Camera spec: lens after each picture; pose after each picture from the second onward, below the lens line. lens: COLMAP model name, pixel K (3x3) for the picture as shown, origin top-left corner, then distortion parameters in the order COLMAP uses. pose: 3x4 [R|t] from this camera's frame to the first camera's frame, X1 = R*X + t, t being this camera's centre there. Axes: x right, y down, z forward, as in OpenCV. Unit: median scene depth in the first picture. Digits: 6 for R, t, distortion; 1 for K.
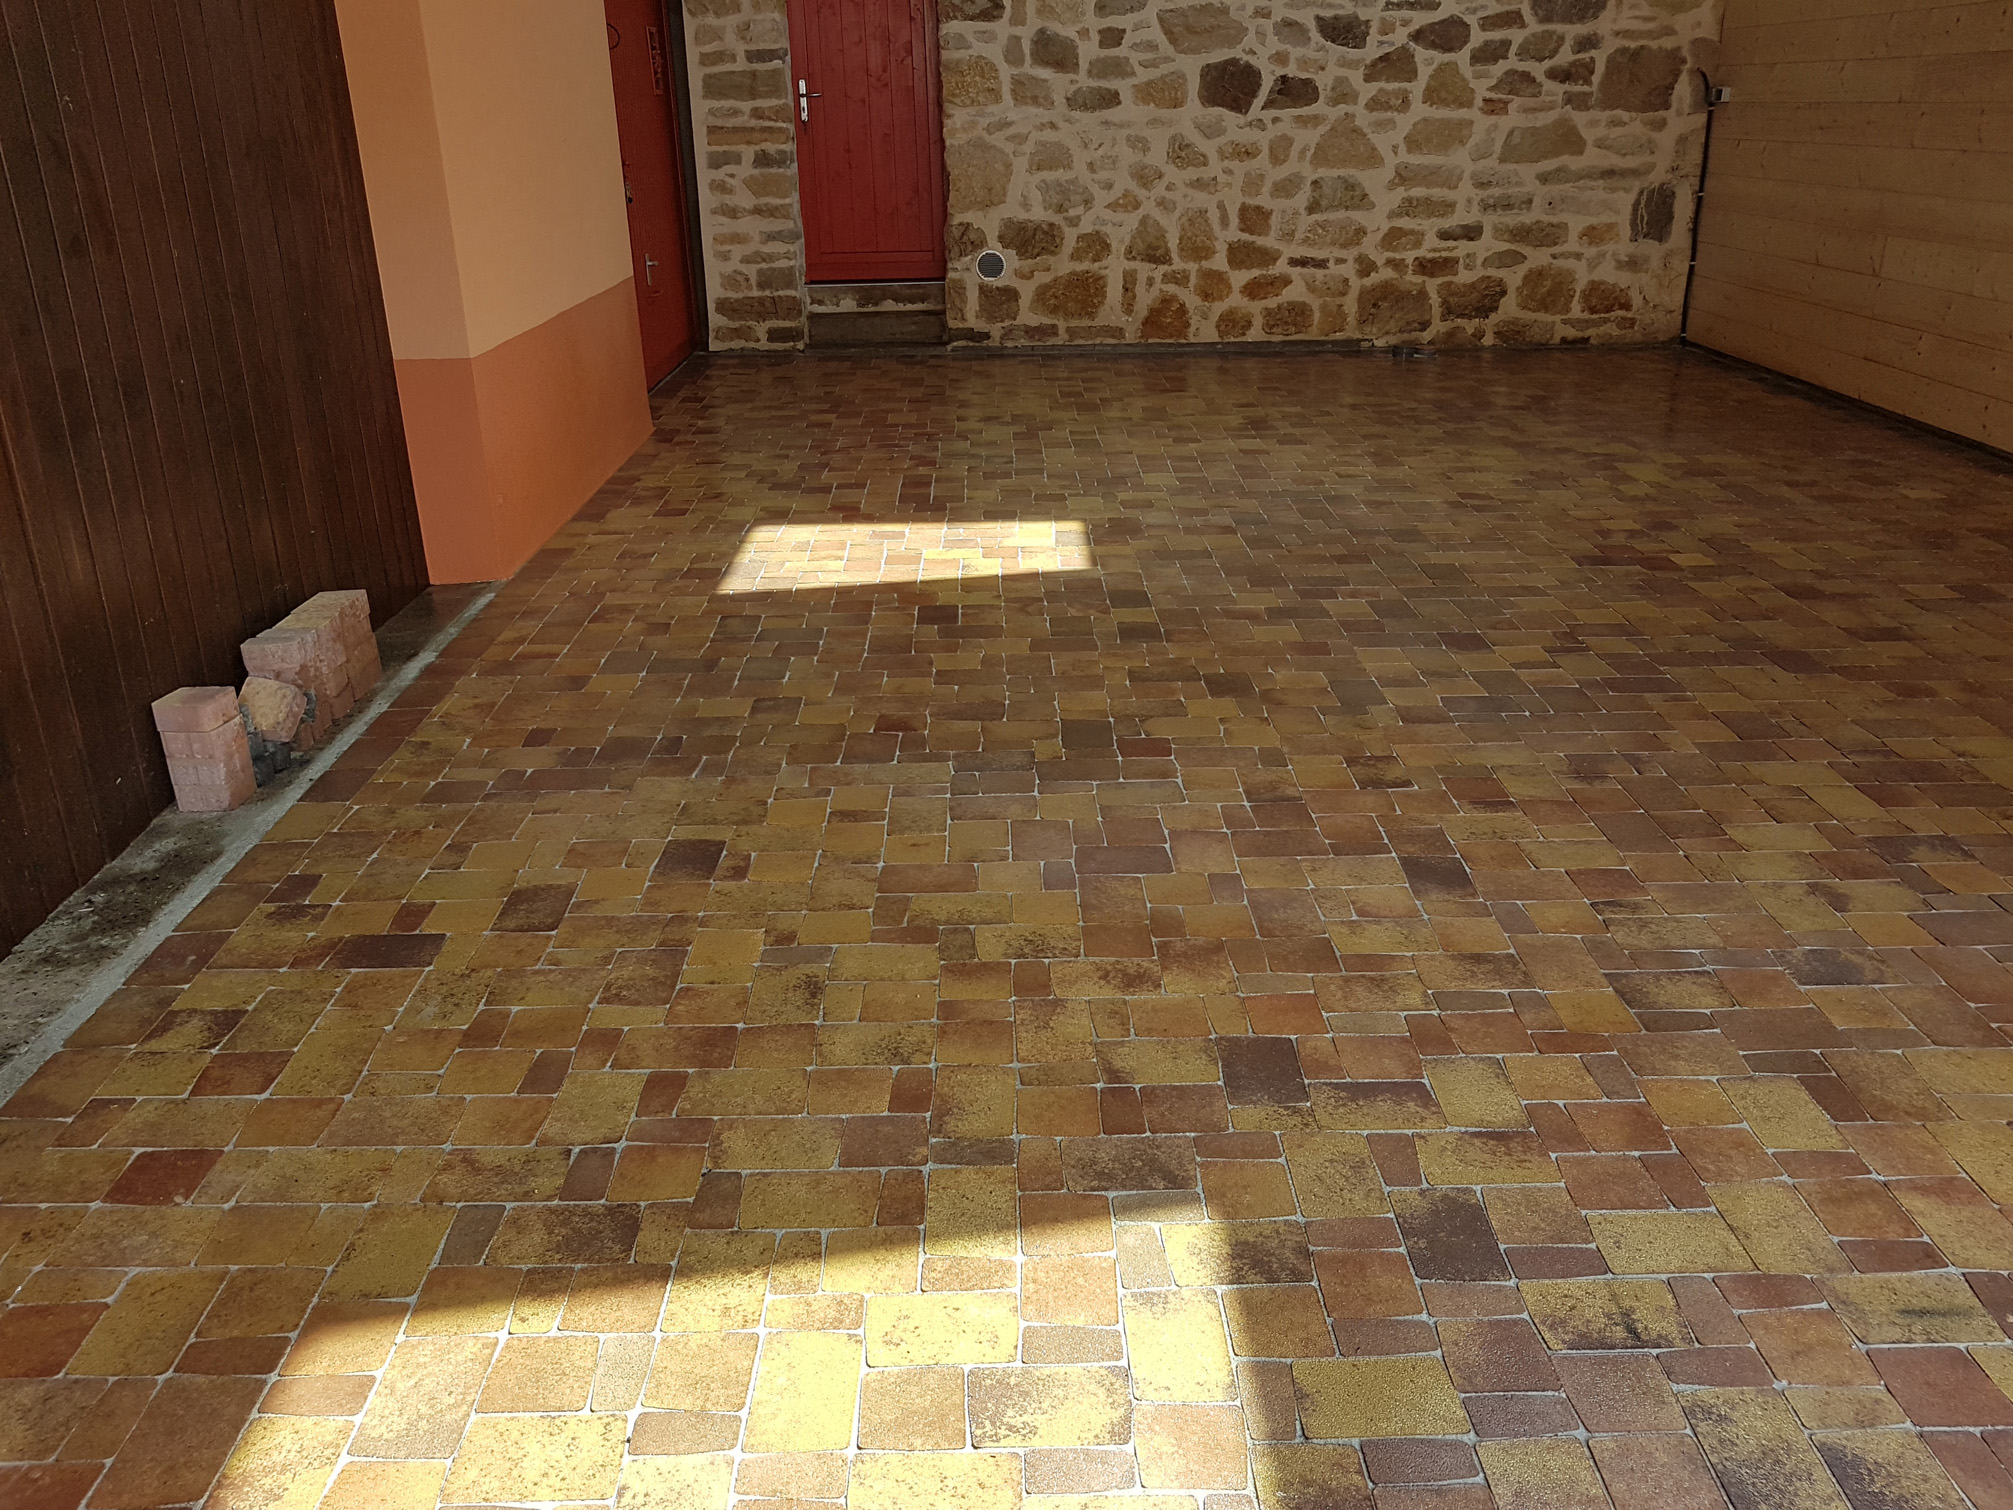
lens RADIAL K [[1635.7, 0, 1009.1], [0, 1635.7, 754.2], [0, 0, 1]] dist [-0.013151, 0.009343]
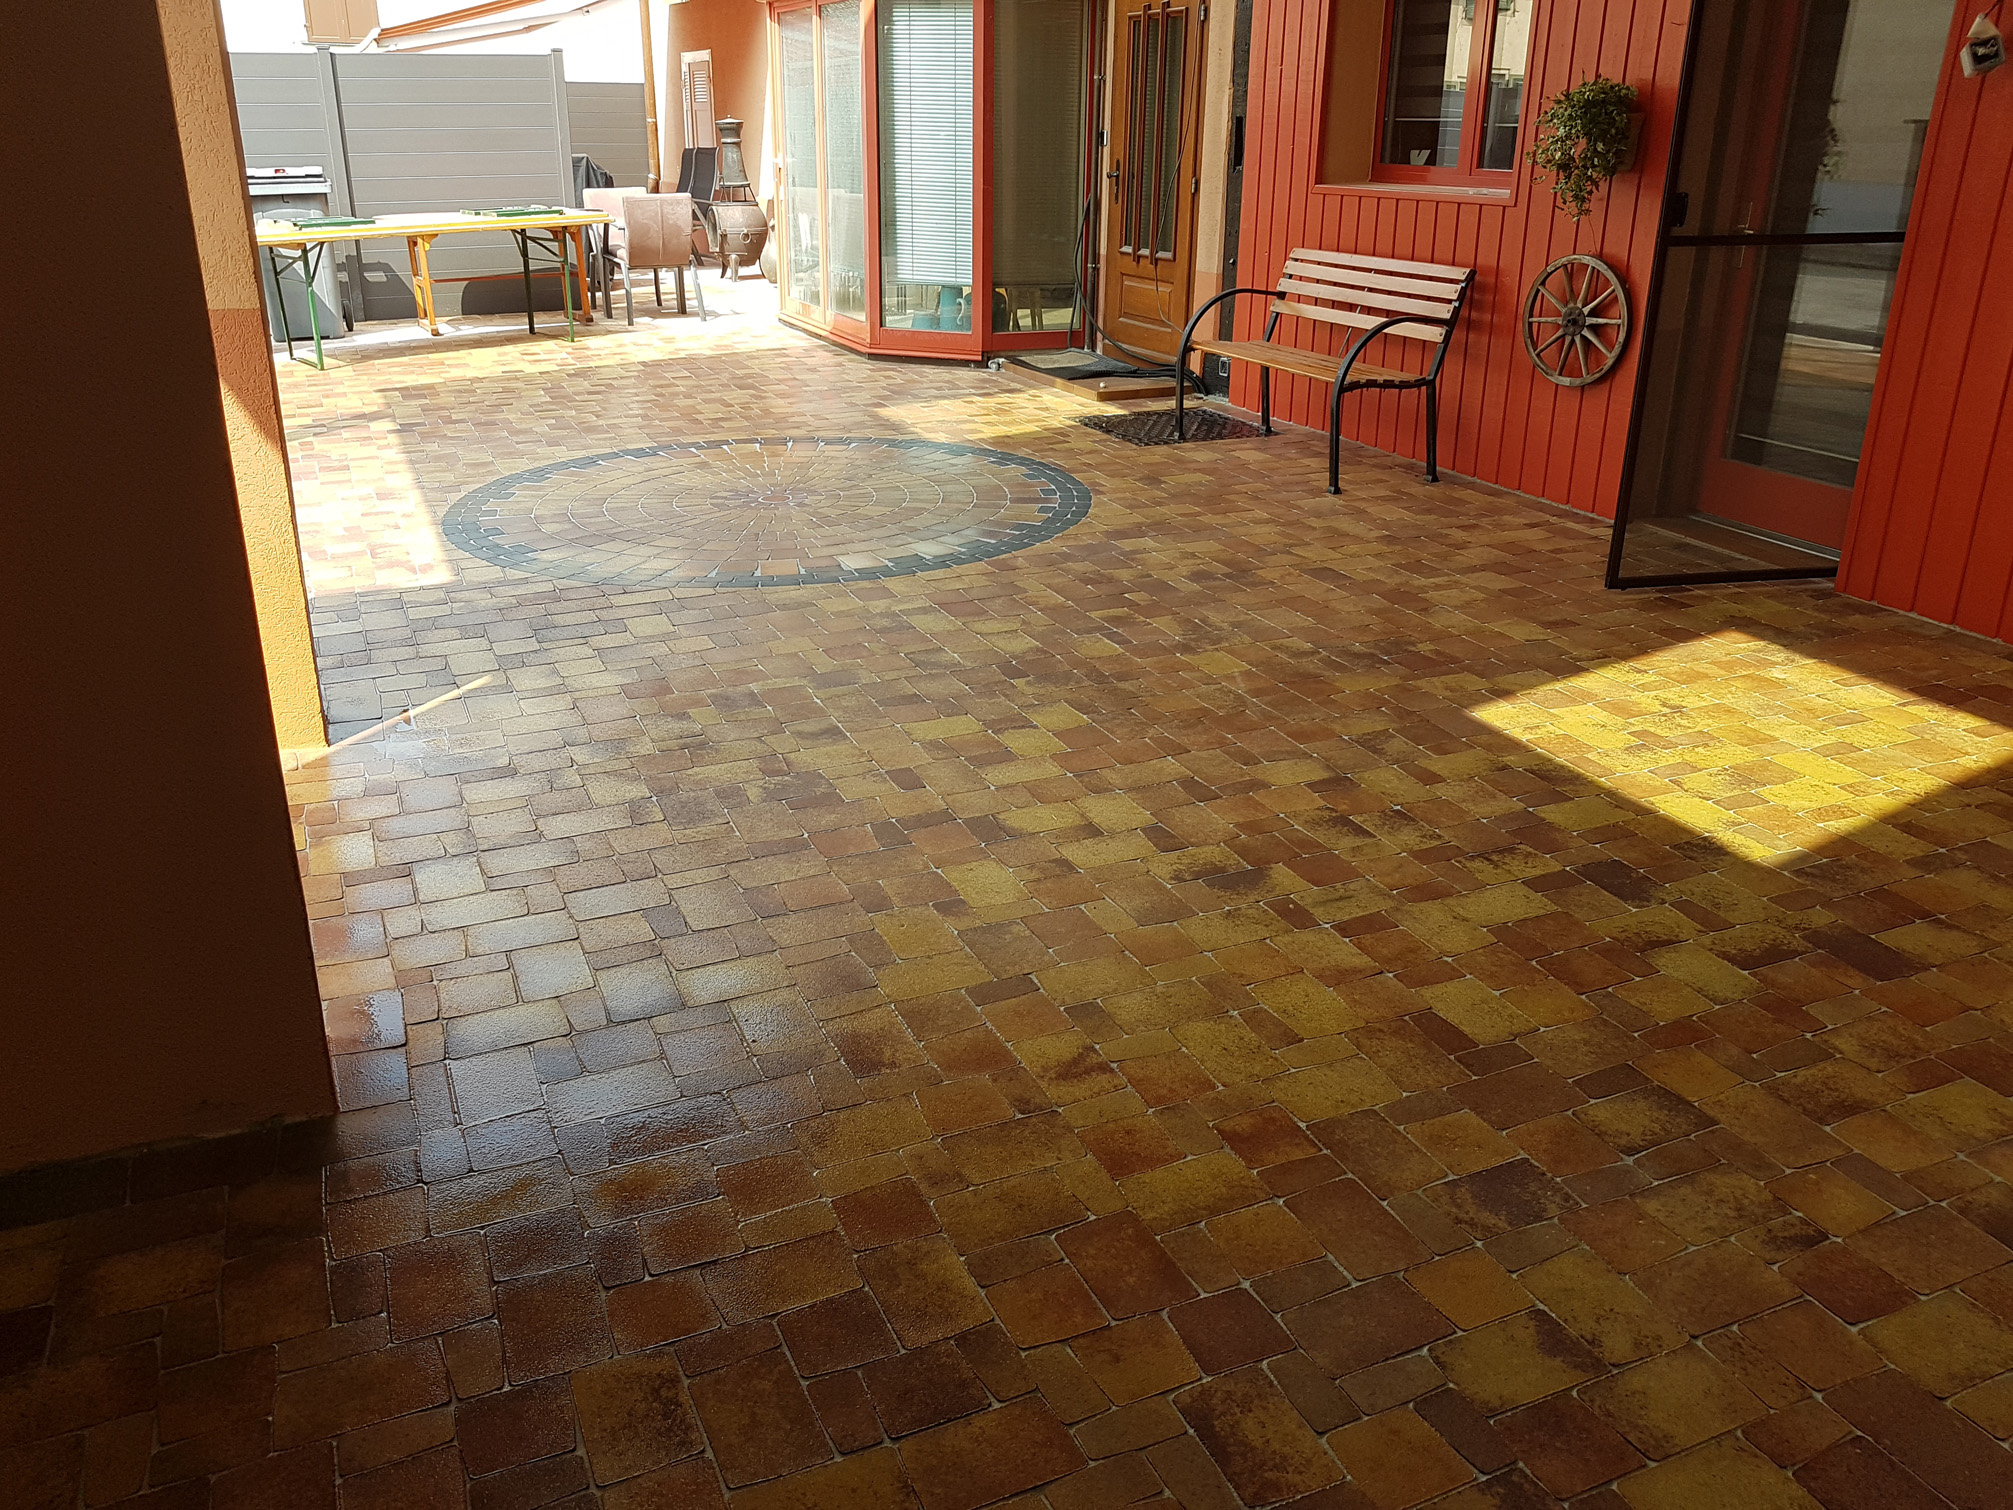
lens RADIAL K [[1635.7, 0, 1007.5], [0, 1635.7, 754.9], [0, 0, 1]] dist [-0.013151, 0.009343]
pose [[-0.923460, 0.142708, -0.356169, 1.186484], [-0.145440, 0.728801, 0.669101, -0.637180], [0.355063, 0.669689, -0.652263, 1.551277]]
